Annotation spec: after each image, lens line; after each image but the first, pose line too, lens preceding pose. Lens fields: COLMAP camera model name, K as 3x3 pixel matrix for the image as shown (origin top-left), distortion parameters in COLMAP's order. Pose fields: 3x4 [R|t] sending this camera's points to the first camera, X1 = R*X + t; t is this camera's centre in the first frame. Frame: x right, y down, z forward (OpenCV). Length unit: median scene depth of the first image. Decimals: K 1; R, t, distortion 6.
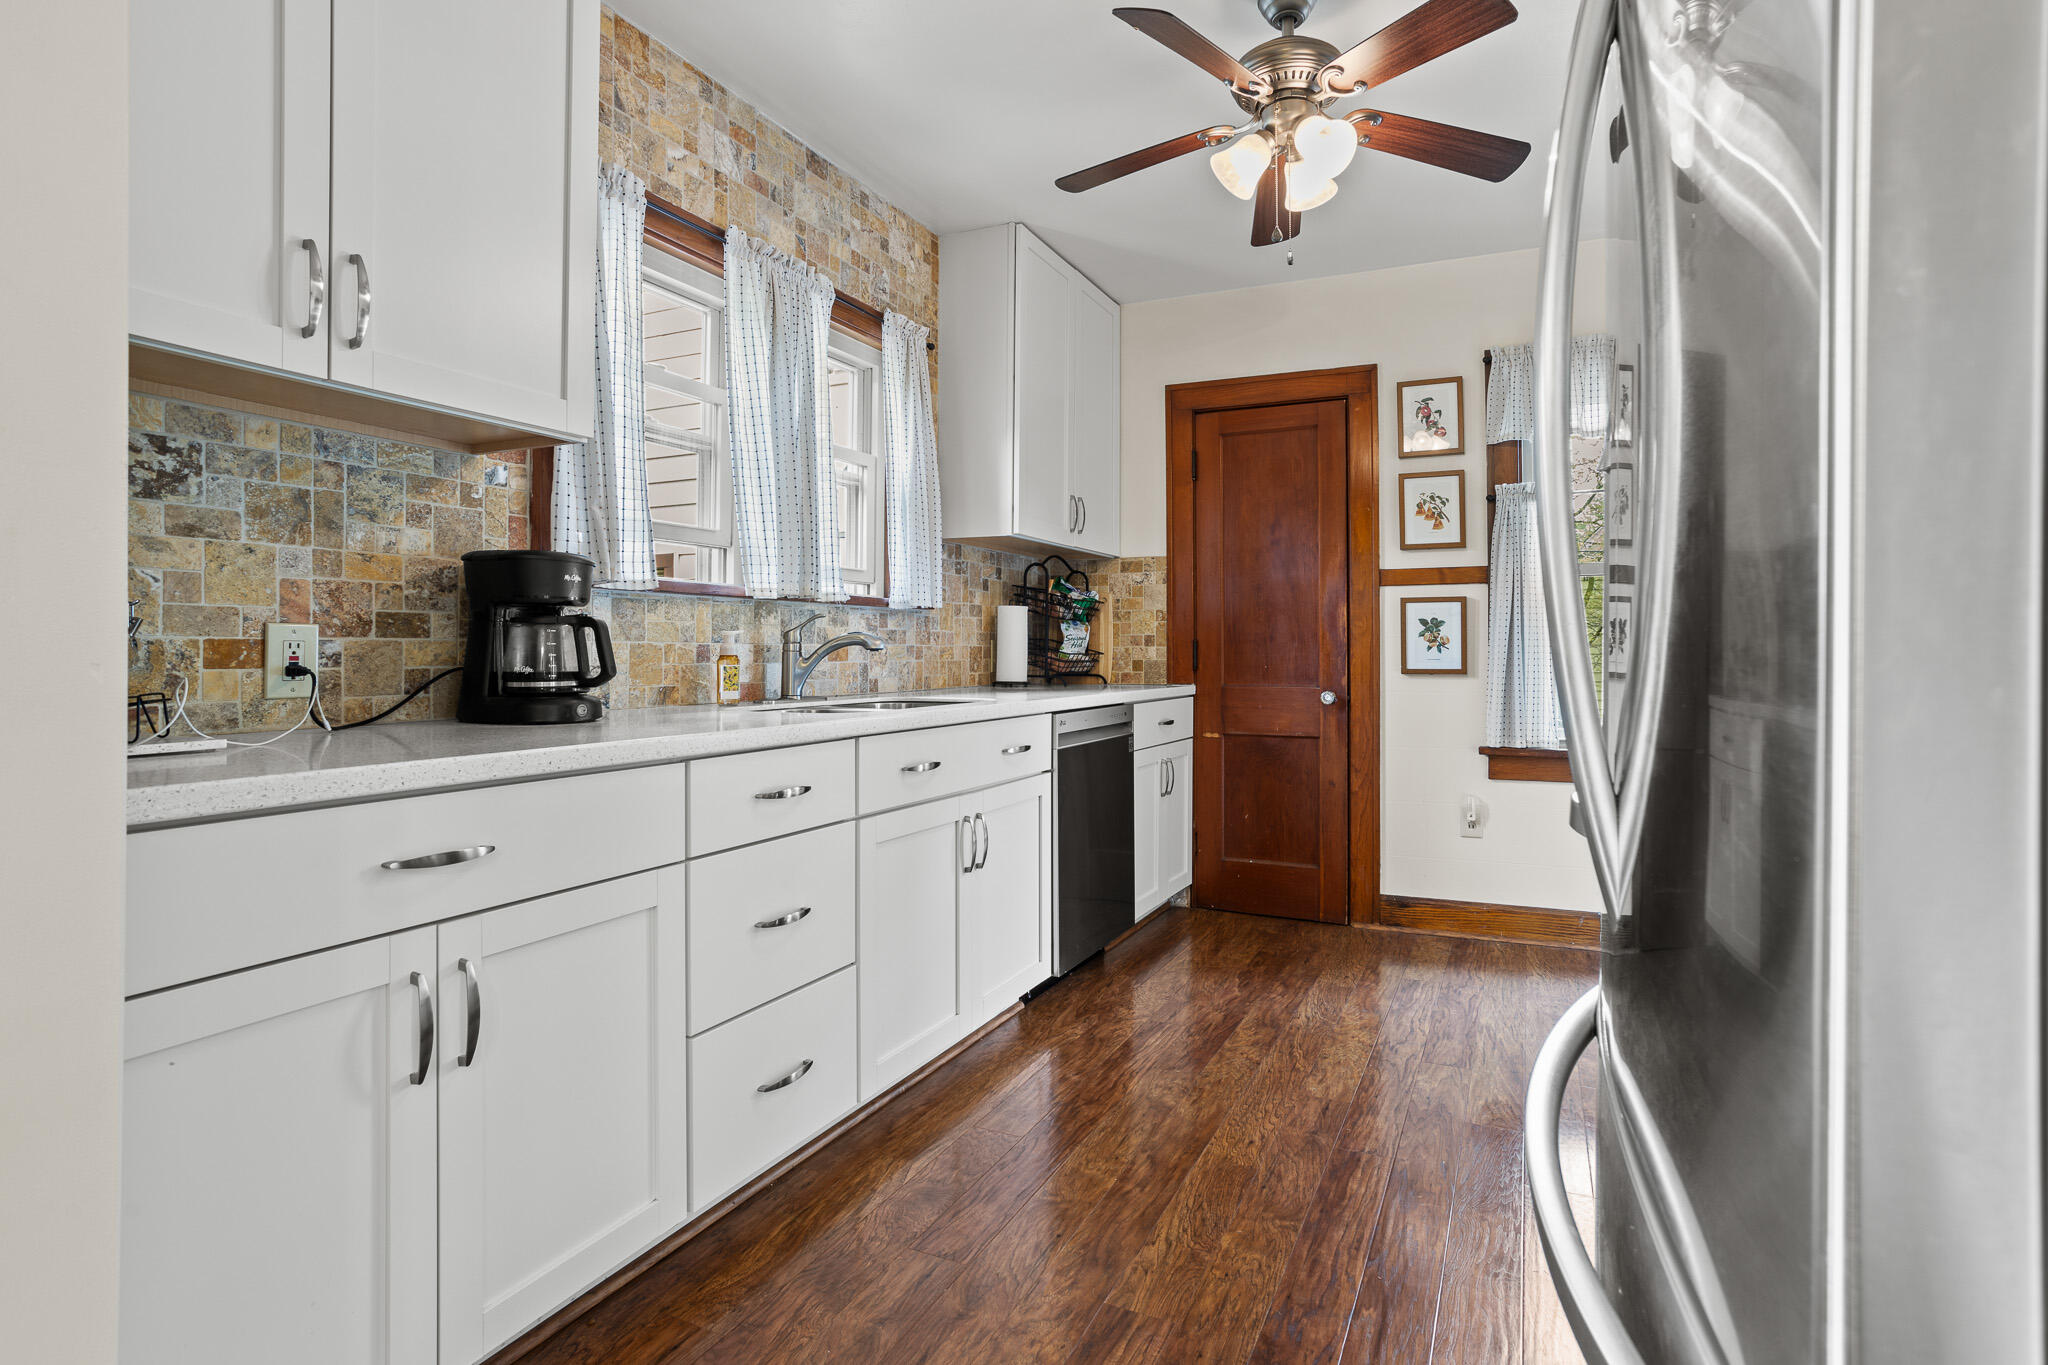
lens RADIAL K [[1020.5, 0, 989.4], [0, 1020.5, 629.1], [0, 0, 1]] dist [-0.045785, 0.026440]
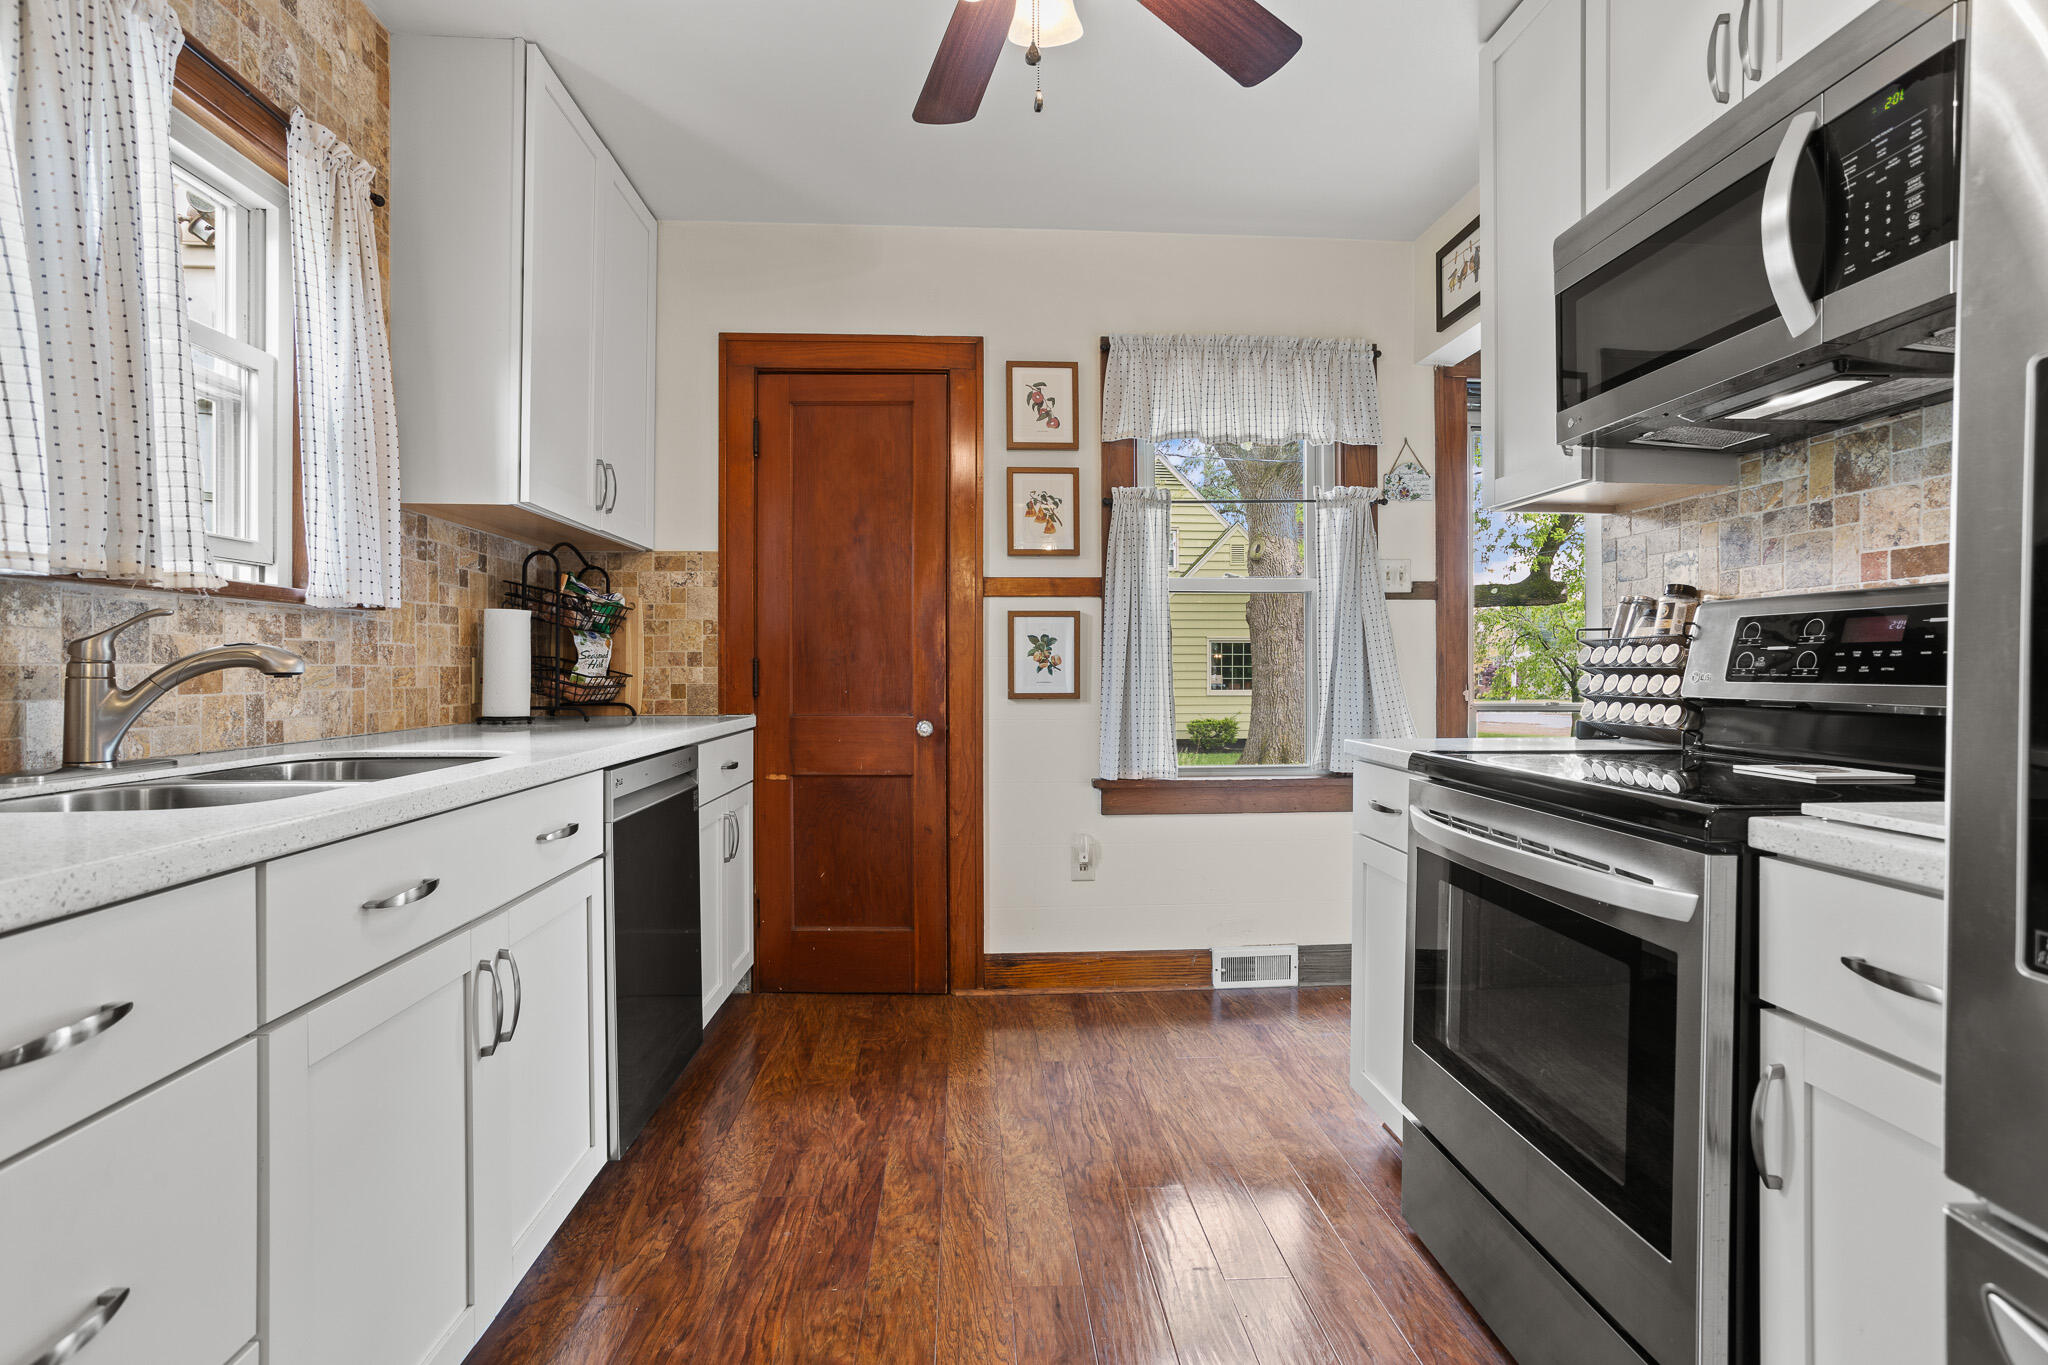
lens RADIAL K [[1020.5, 0, 1006.2], [0, 1020.5, 679.3], [0, 0, 1]] dist [-0.045785, 0.026440]
pose [[0.861712, -0.005943, 0.507363, -0.041282], [-0.009766, 0.999552, 0.028297, 0.002925], [-0.507304, -0.029339, 0.861268, 0.267789]]
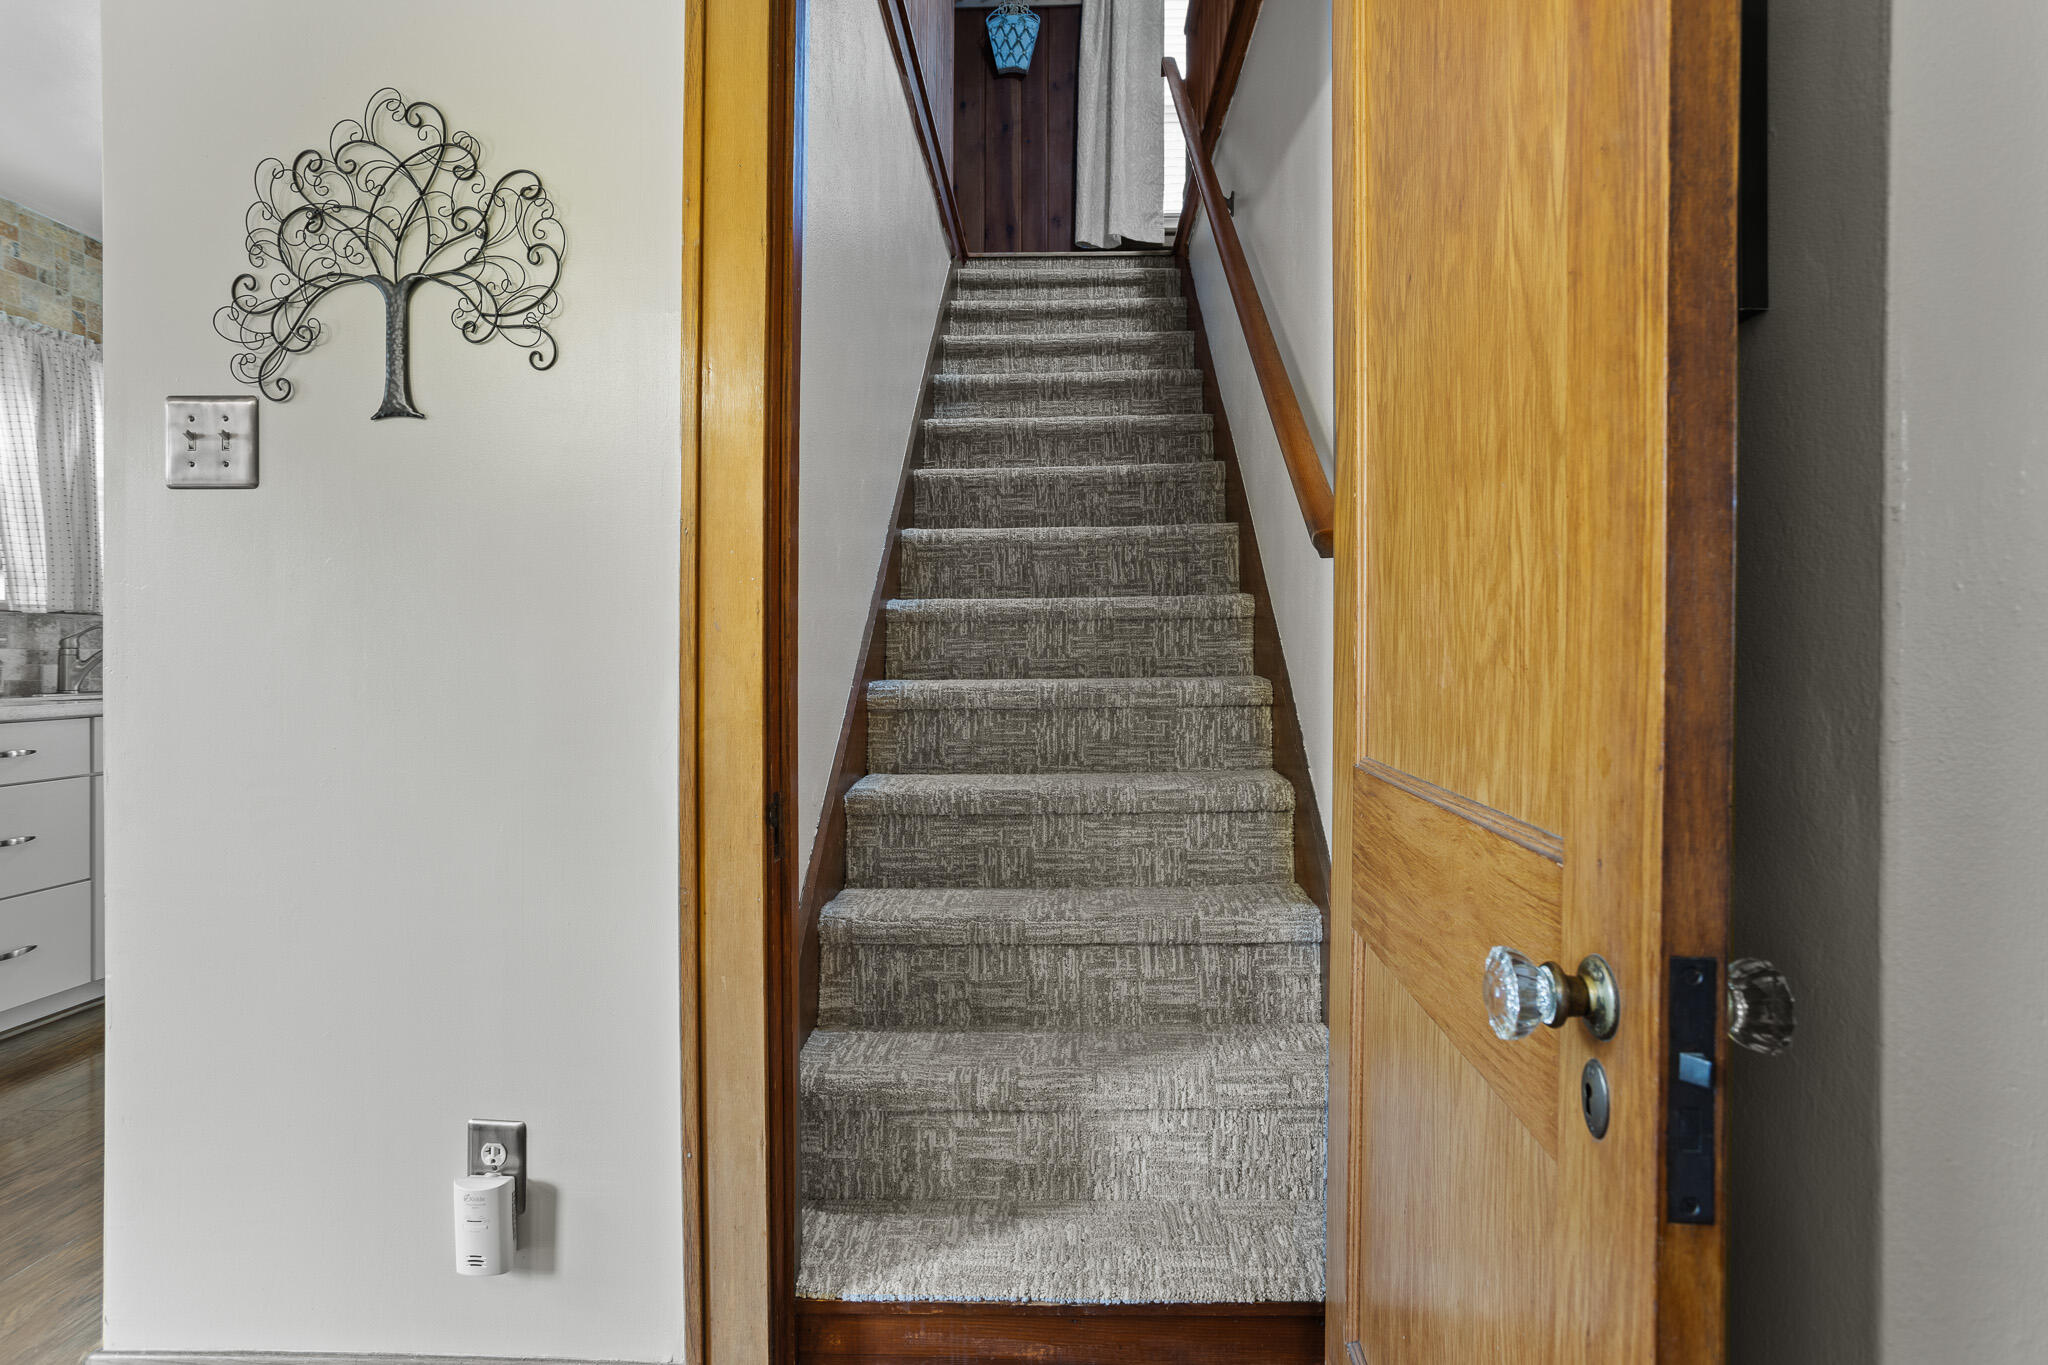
lens RADIAL K [[1020.5, 0, 1017.6], [0, 1020.5, 654.4], [0, 0, 1]] dist [-0.045785, 0.026440]
pose [[0.900950, -0.005322, 0.433889, 0.275636], [-0.005414, 0.999709, 0.023503, -0.011817], [-0.433888, -0.023524, 0.900660, -0.521211]]
